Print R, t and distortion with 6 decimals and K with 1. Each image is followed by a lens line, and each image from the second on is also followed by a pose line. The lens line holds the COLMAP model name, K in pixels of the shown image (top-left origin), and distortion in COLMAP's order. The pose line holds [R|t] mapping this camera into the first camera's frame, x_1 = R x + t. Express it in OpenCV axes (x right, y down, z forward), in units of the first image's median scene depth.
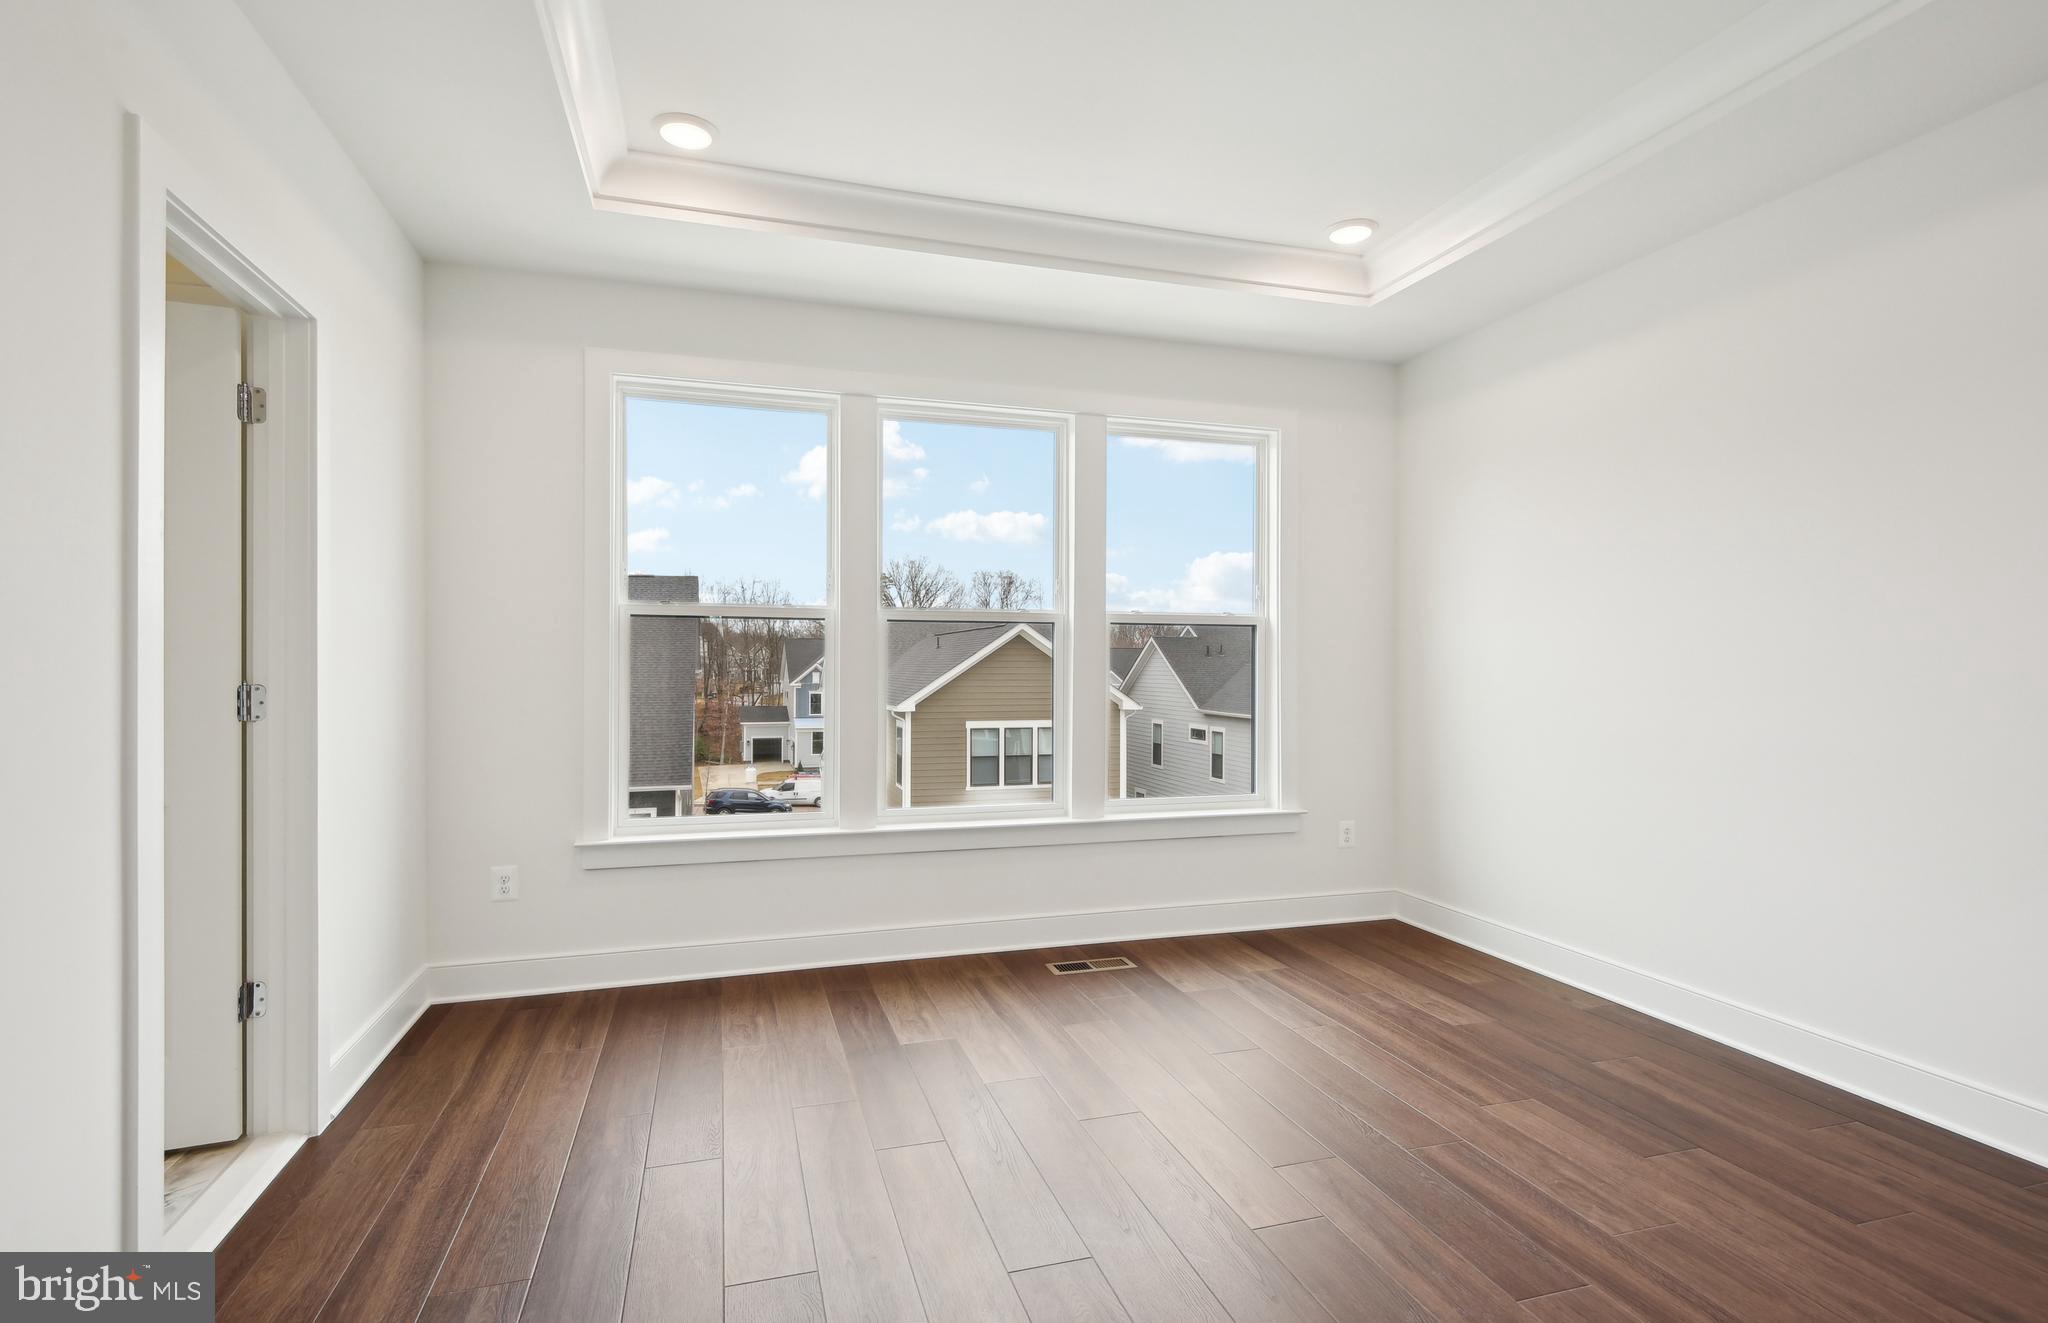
lens RADIAL K [[943.7, 0, 1017.6], [0, 943.7, 662.7], [0, 0, 1]] dist [-0.000689, -0.000679]
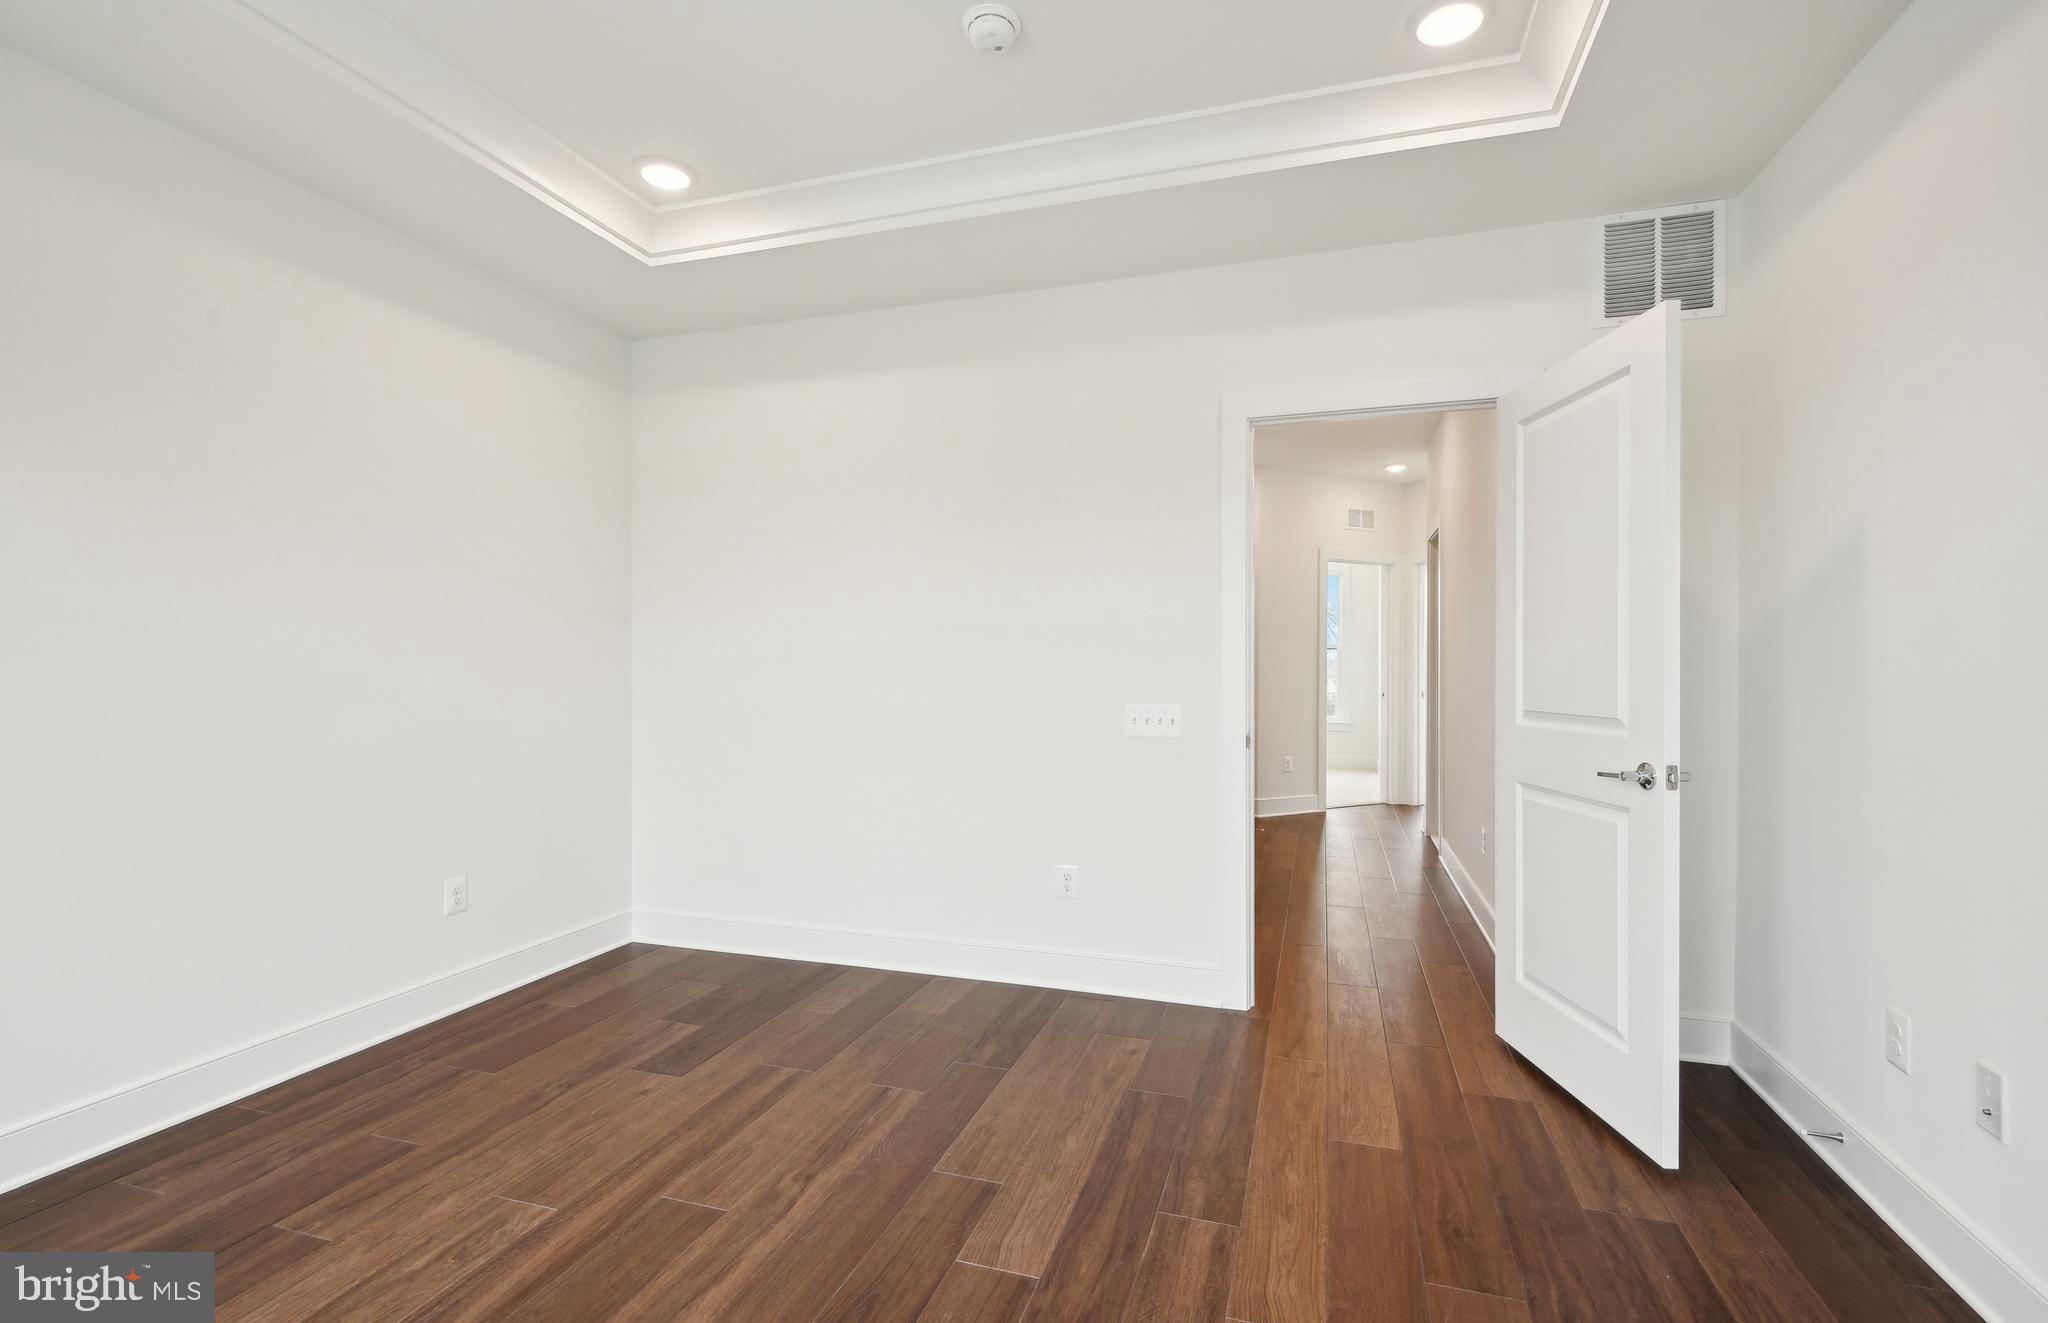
lens RADIAL K [[943.7, 0, 1017.6], [0, 943.7, 662.7], [0, 0, 1]] dist [-0.000689, -0.000679]
pose [[-0.816430, -0.012440, 0.577310, -0.382742], [-0.011914, 0.999918, 0.004696, -0.023776], [-0.577321, -0.003044, -0.816512, 1.477251]]
